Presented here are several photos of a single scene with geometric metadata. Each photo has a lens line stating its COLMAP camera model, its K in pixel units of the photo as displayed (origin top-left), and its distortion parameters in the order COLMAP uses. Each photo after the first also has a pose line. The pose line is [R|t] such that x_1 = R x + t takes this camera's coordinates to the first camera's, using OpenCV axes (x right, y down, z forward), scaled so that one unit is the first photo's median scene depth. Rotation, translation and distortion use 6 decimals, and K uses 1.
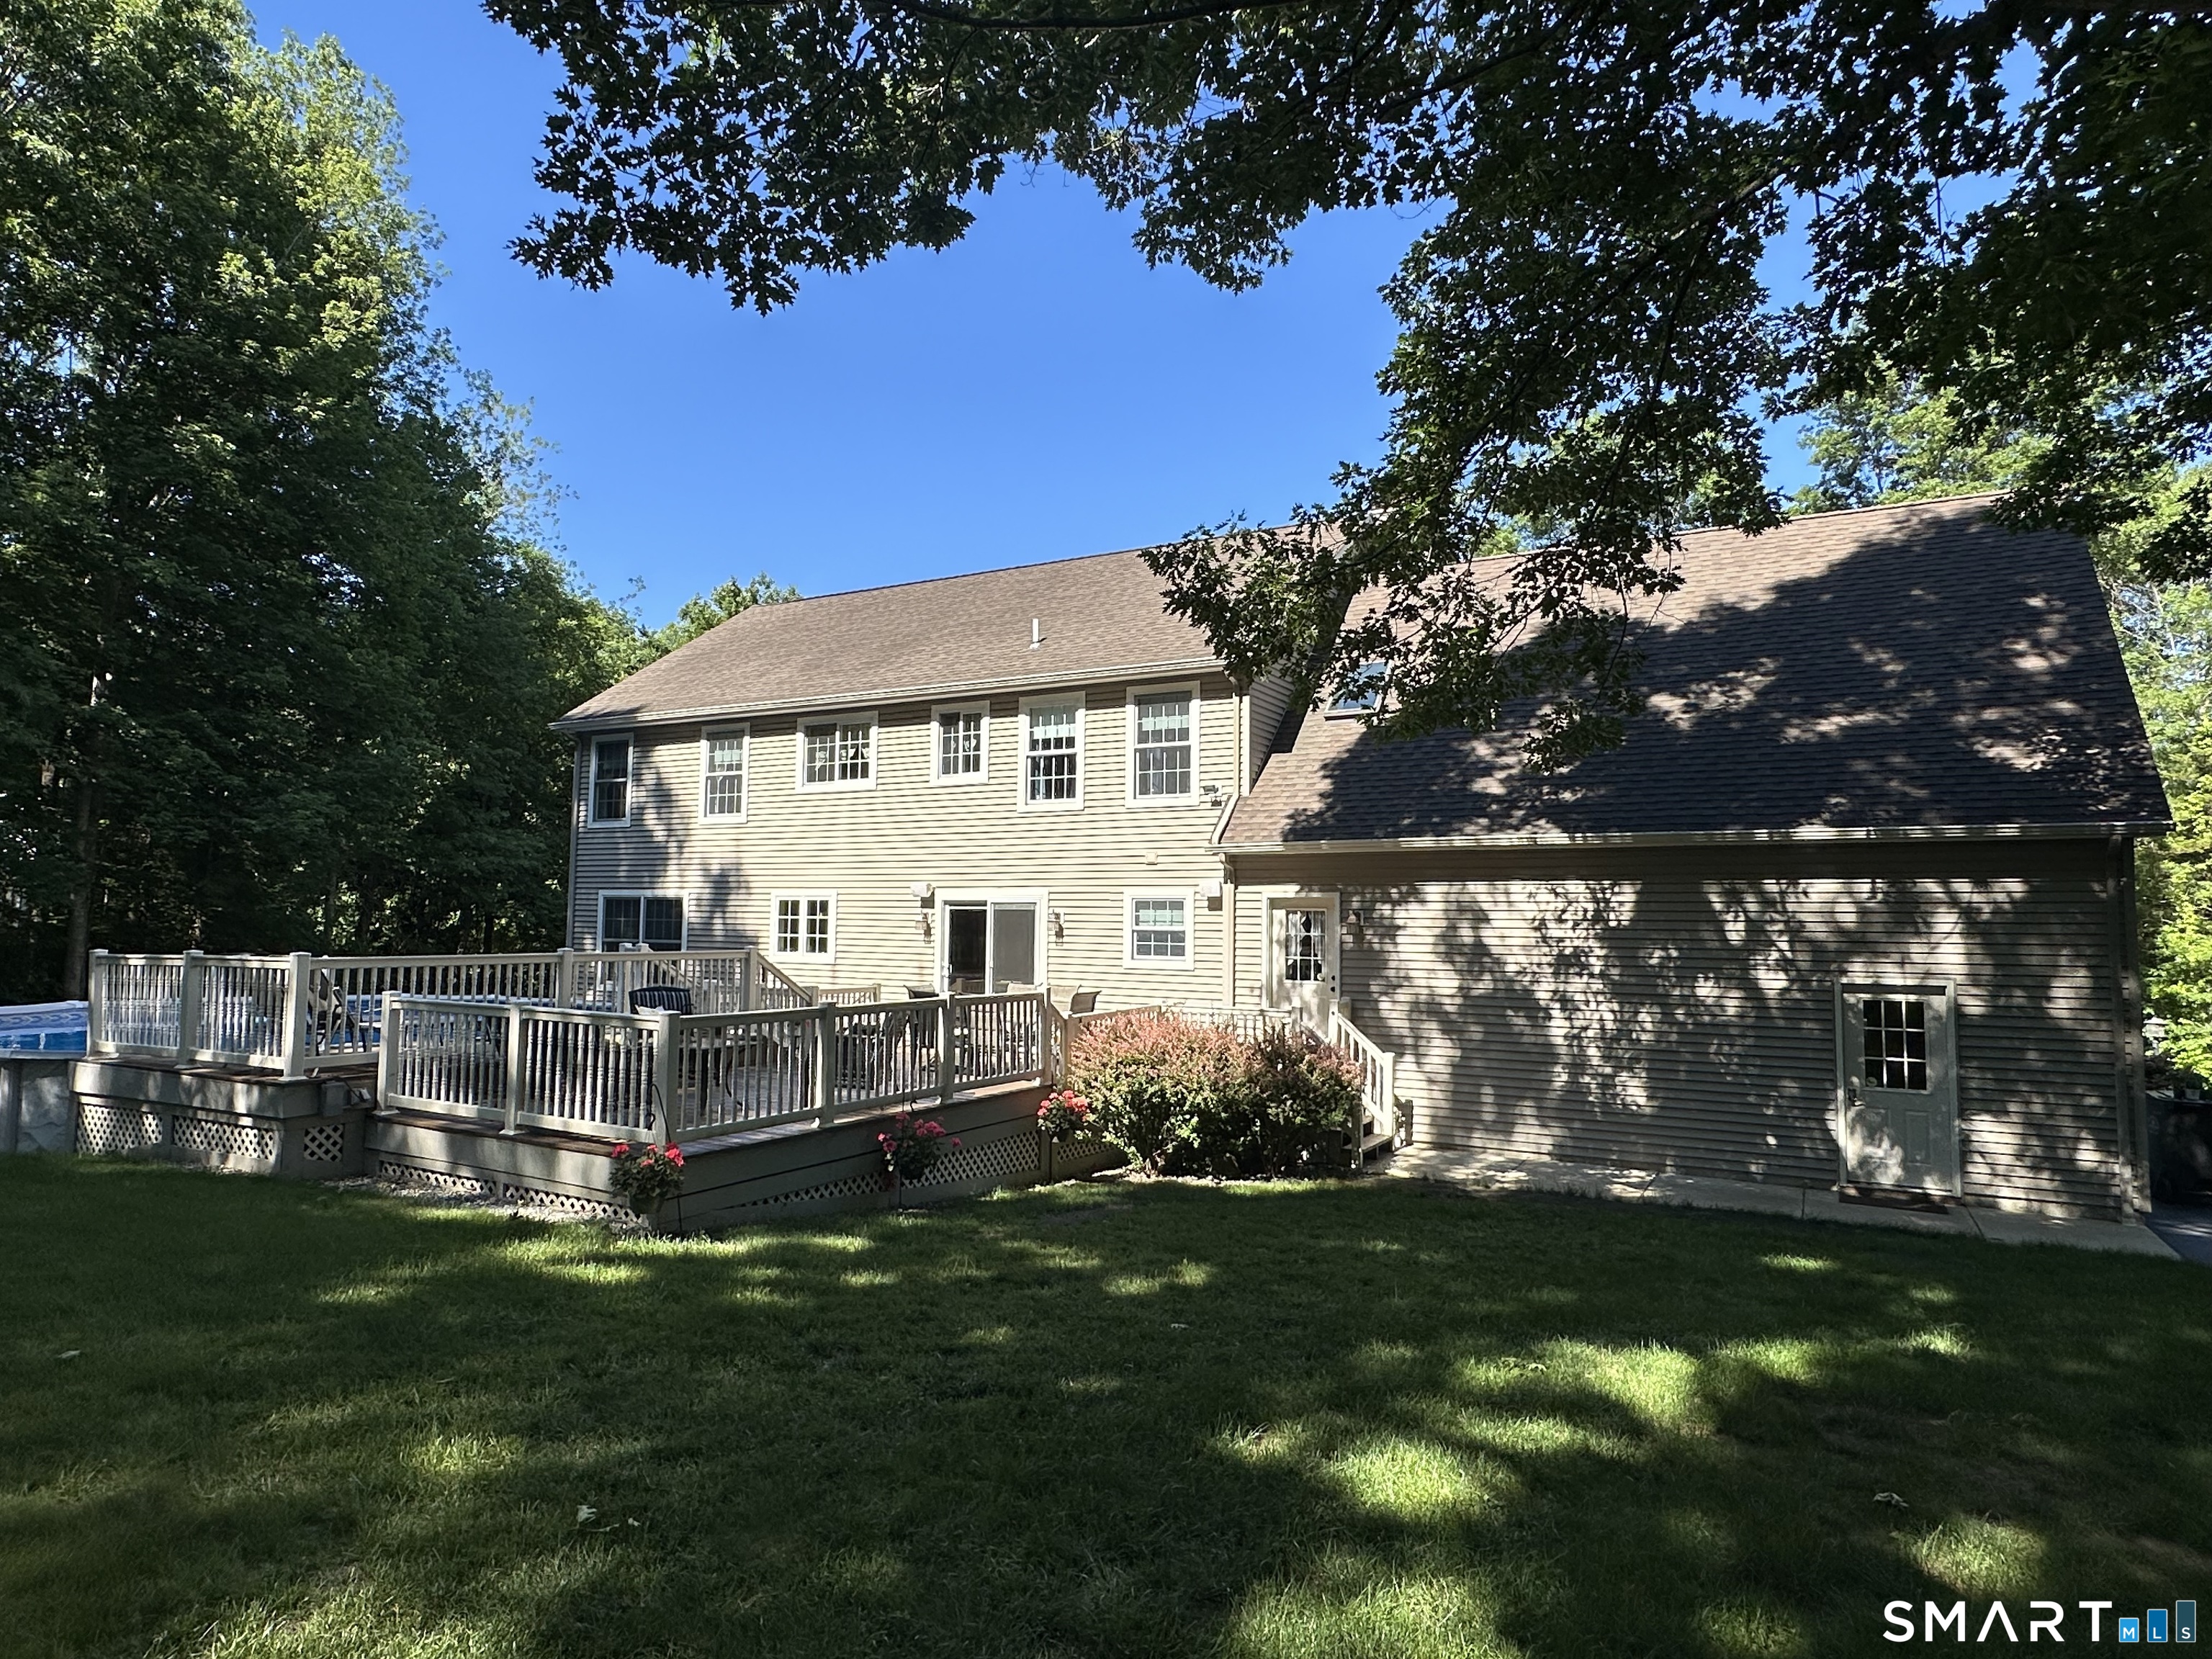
lens RADIAL K [[1269.9, 0, 1106.0], [0, 1269.9, 829.5], [0, 0, 1]] dist [0.000959, -0.000009]
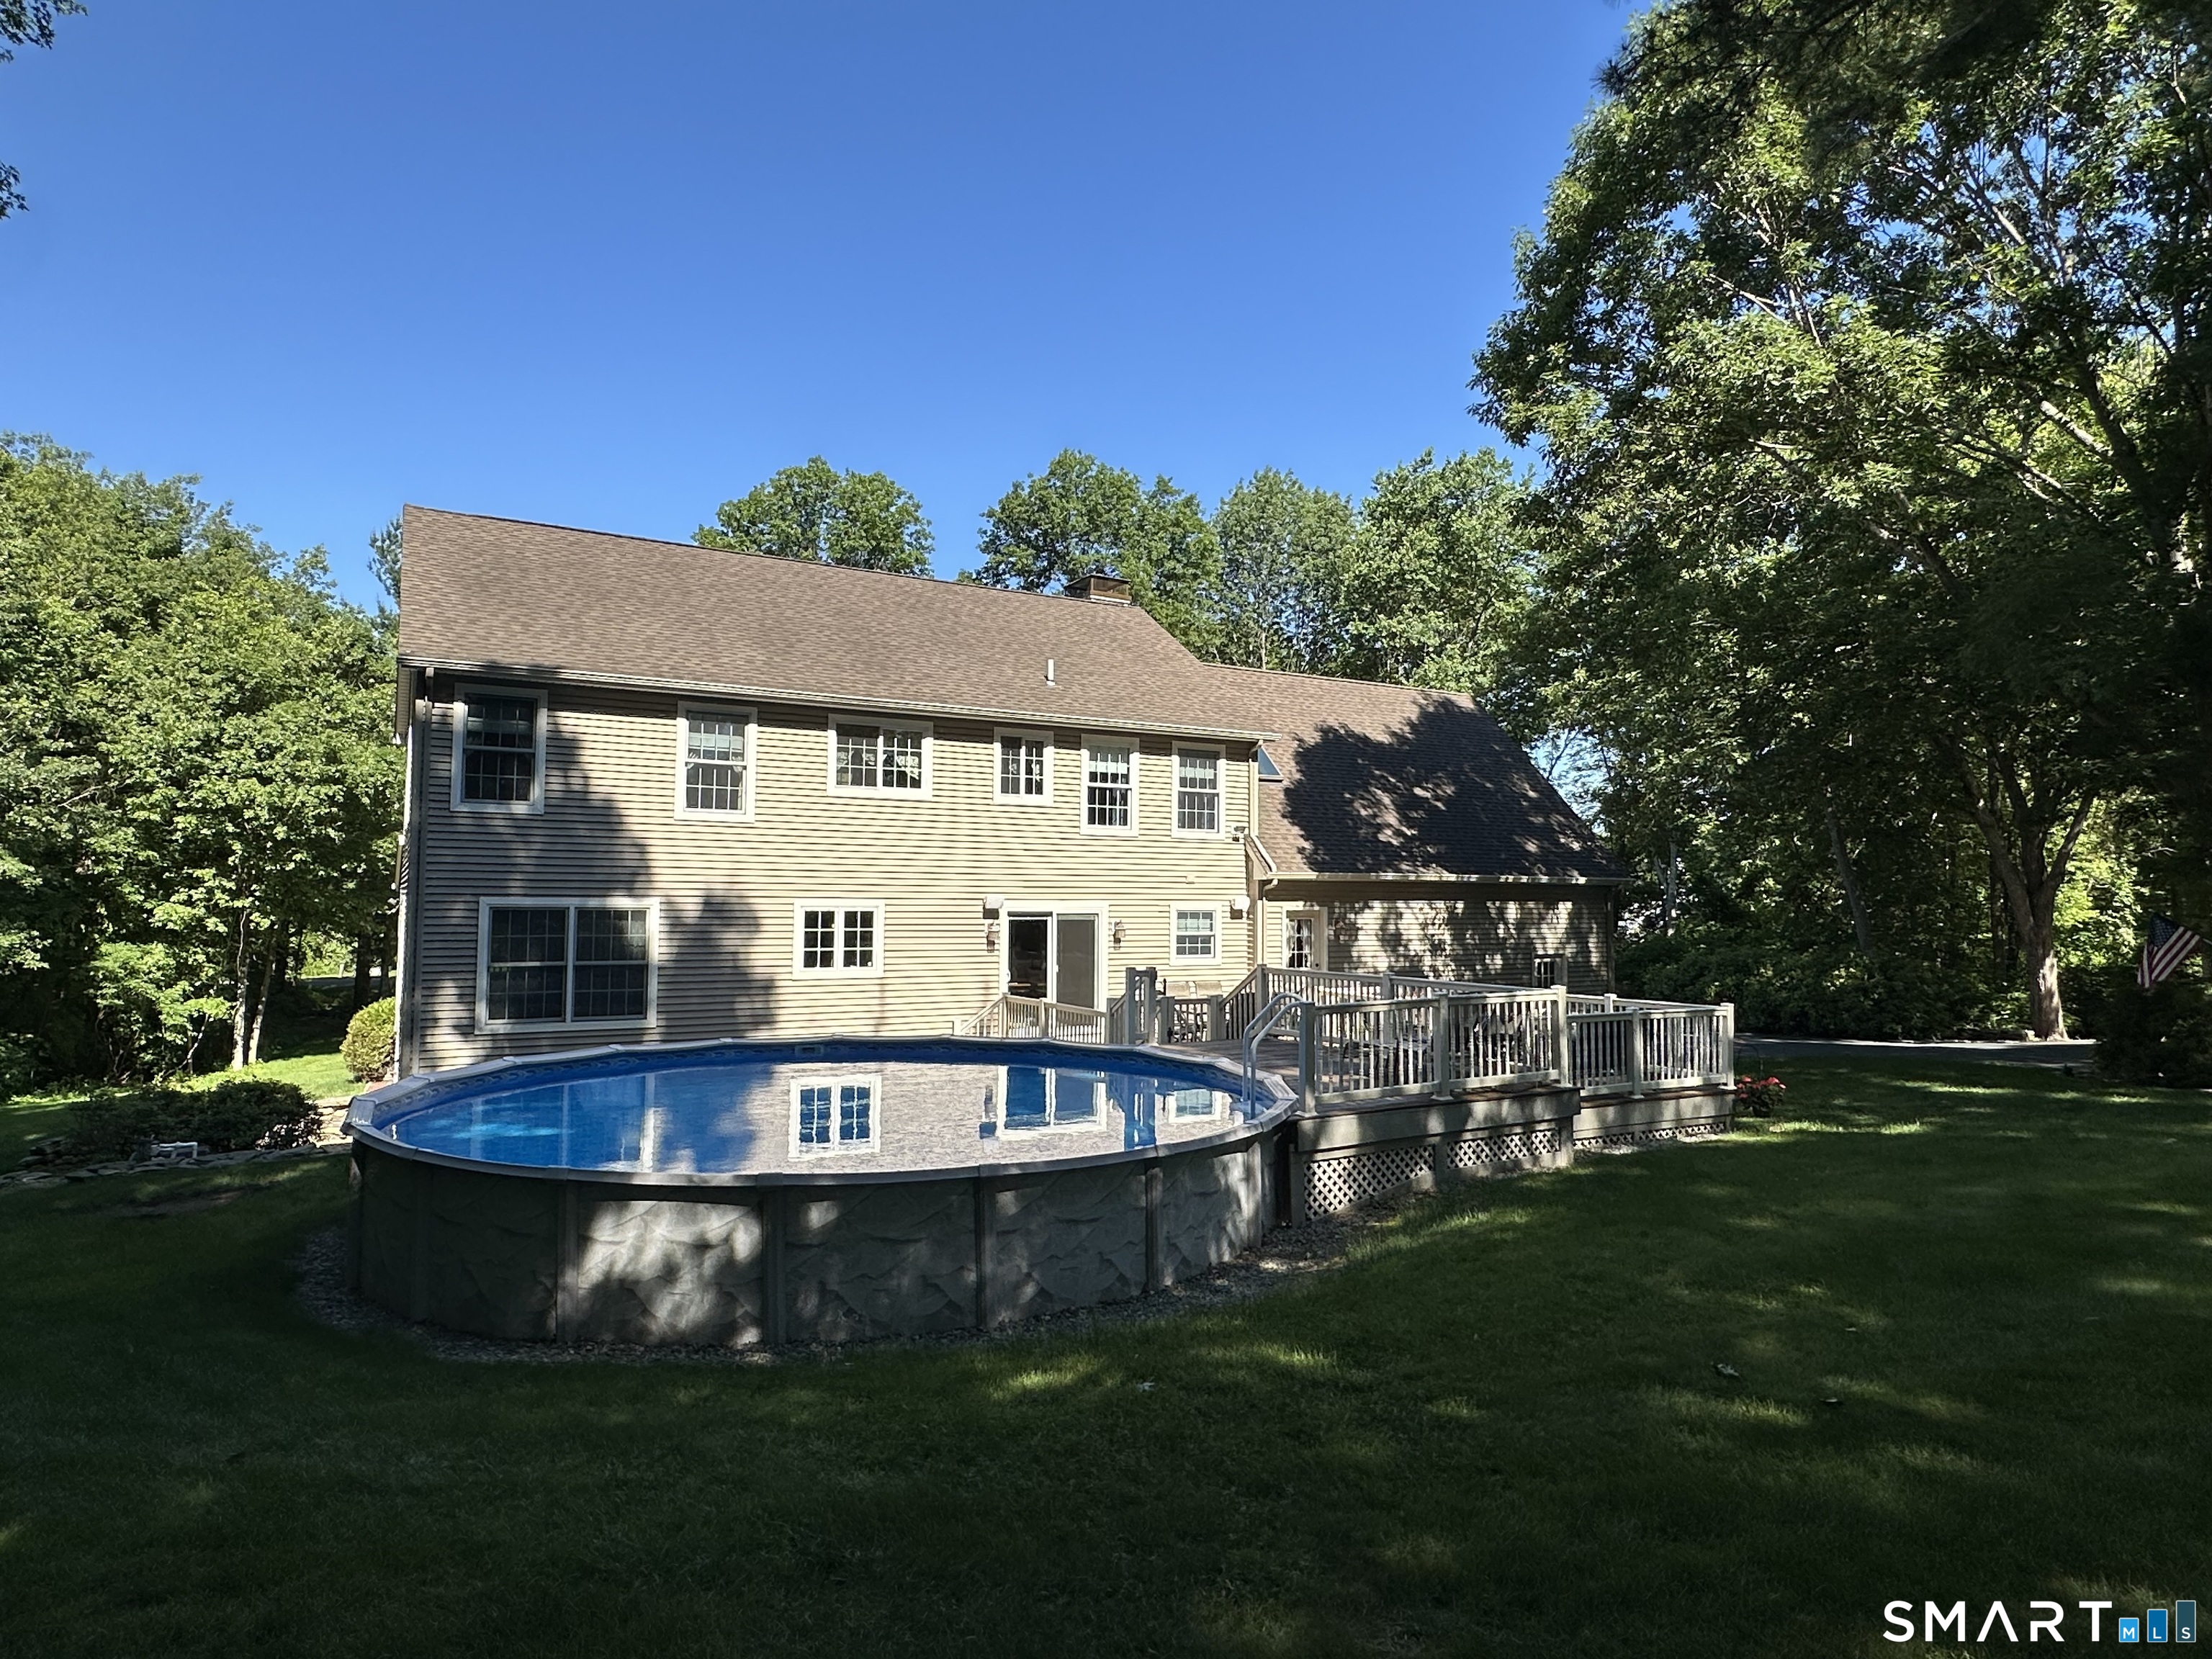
lens RADIAL K [[1269.9, 0, 1106.0], [0, 1269.9, 829.5], [0, 0, 1]] dist [0.000959, -0.000009]
pose [[0.513244, 0.042780, 0.857176, -1.040824], [-0.061220, 0.998038, -0.013153, -0.004464], [-0.856057, -0.045726, 0.514856, 0.392173]]
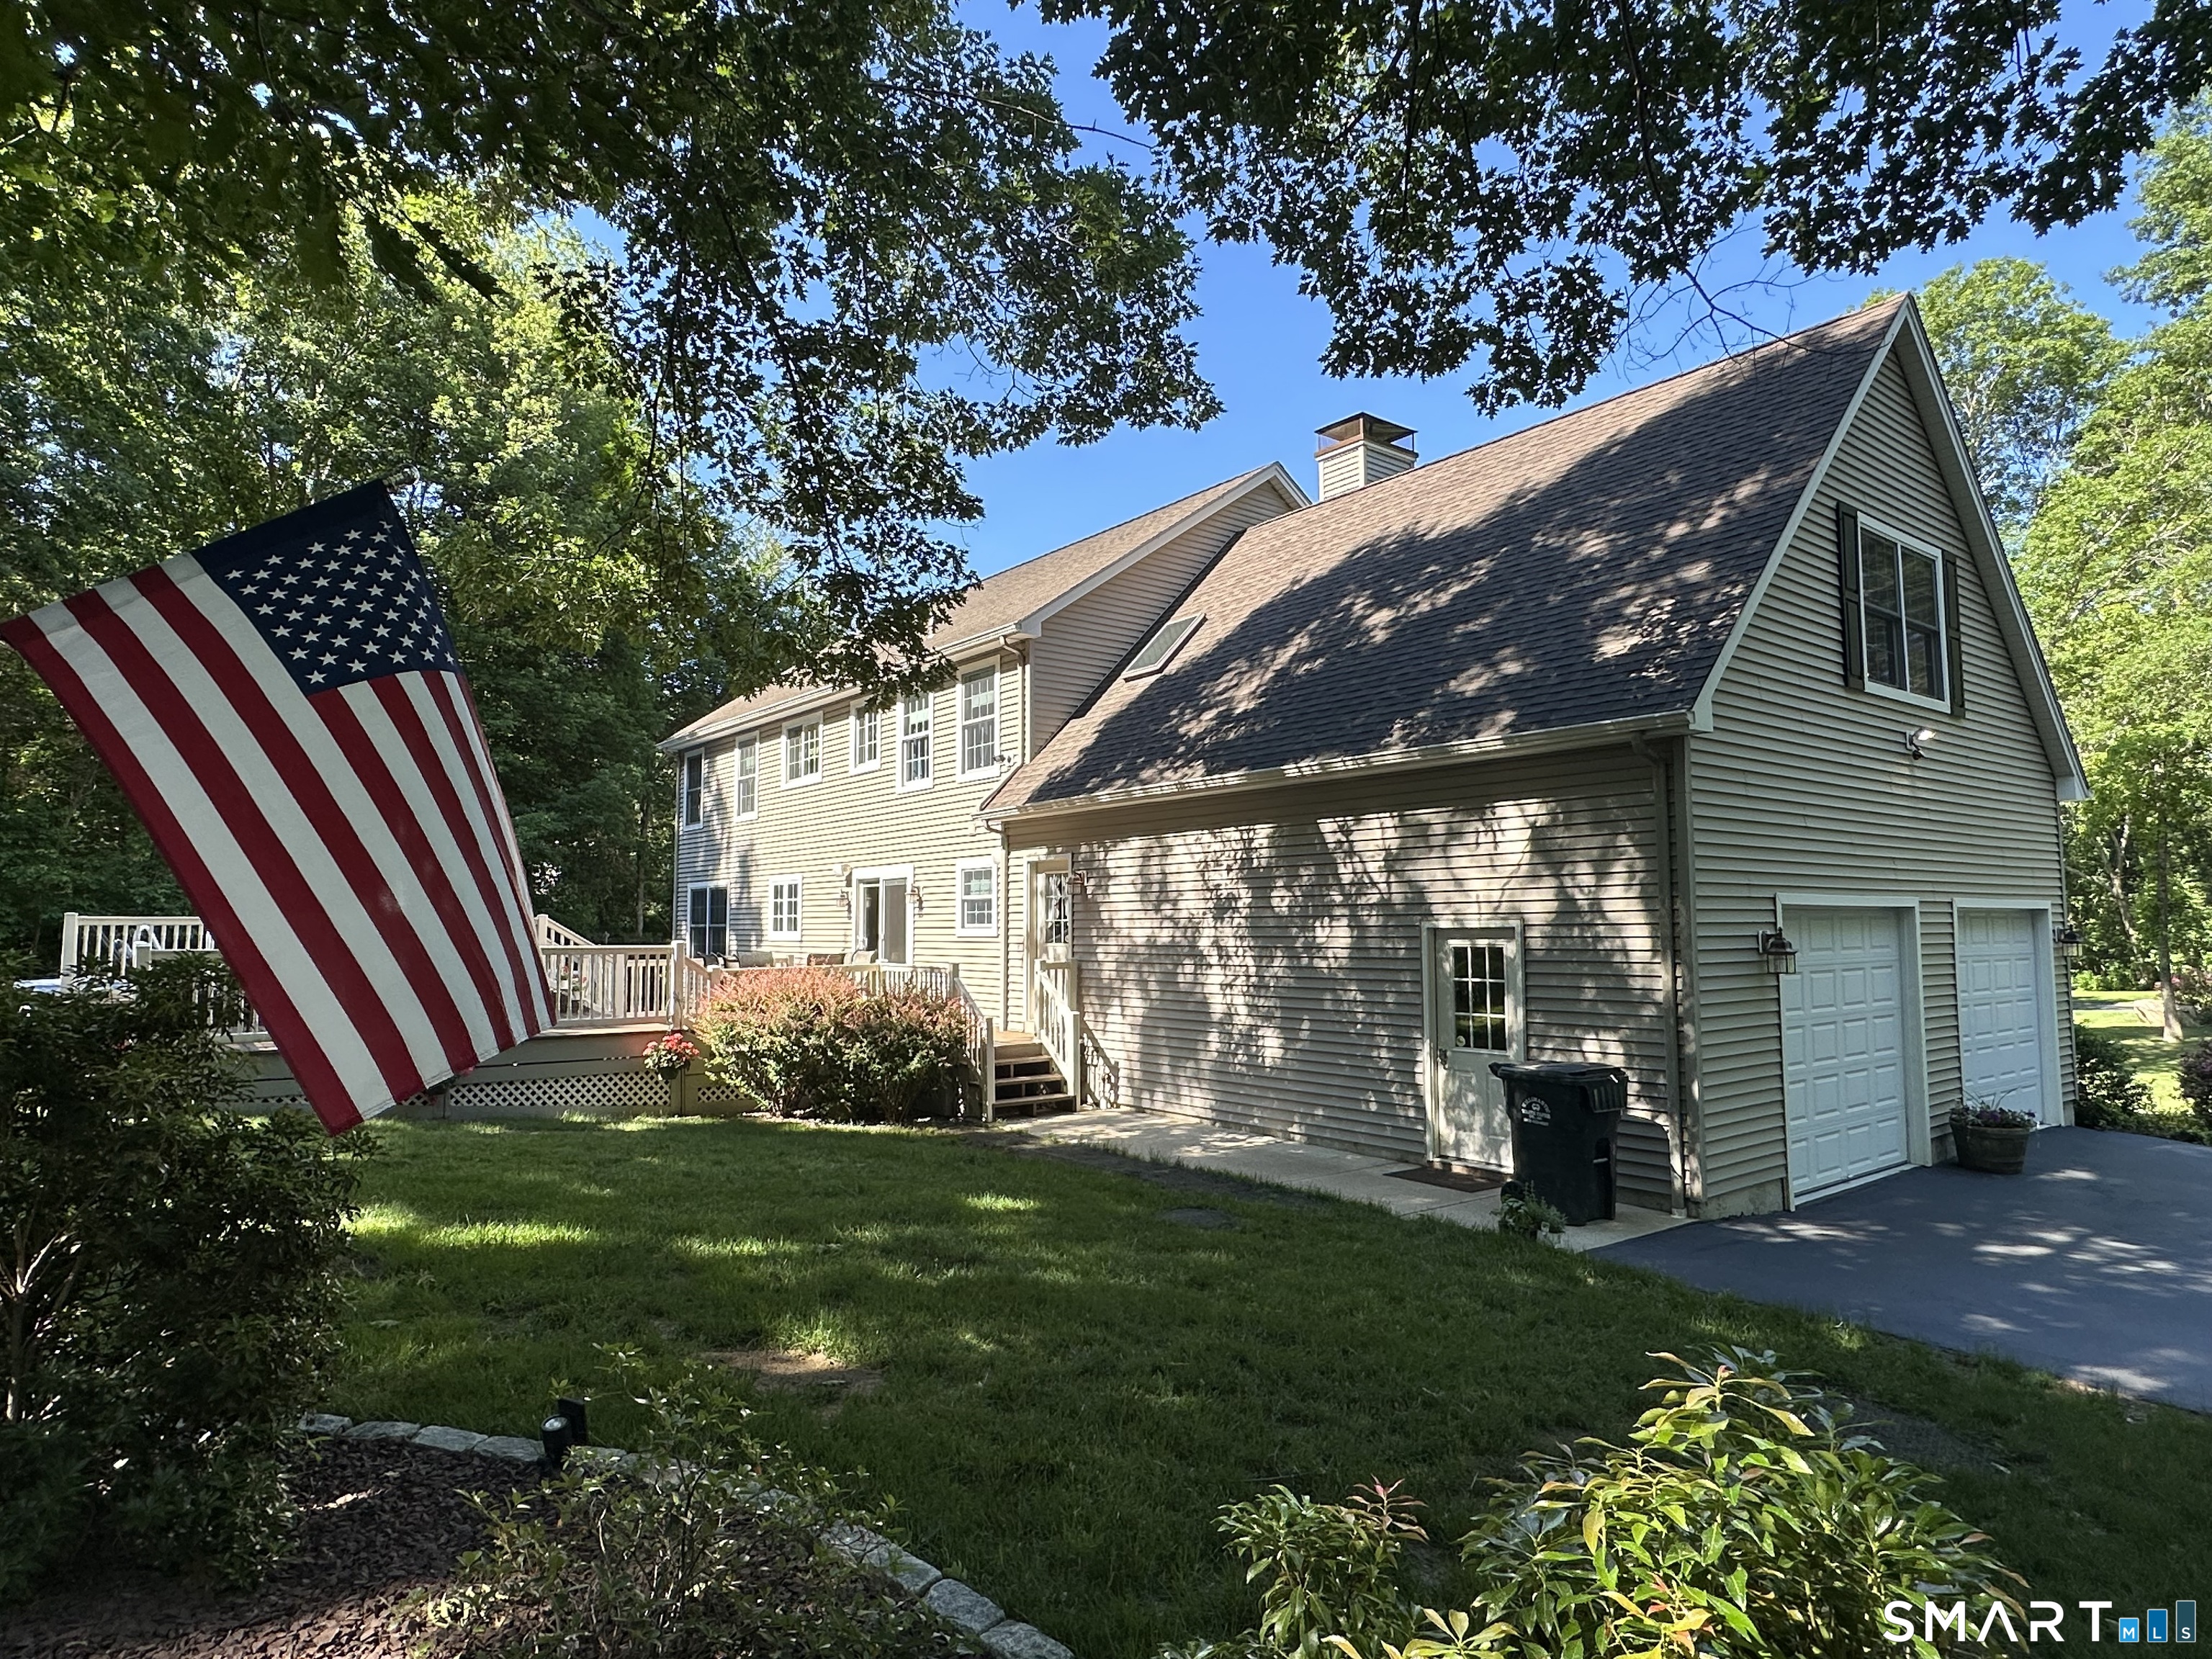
lens RADIAL K [[1269.9, 0, 1106.0], [0, 1269.9, 829.5], [0, 0, 1]] dist [0.000959, -0.000009]
pose [[0.925711, -0.044676, -0.375583, 0.494596], [0.041502, 0.999001, -0.016541, 0.041463], [0.375947, -0.000276, 0.926641, 0.077063]]
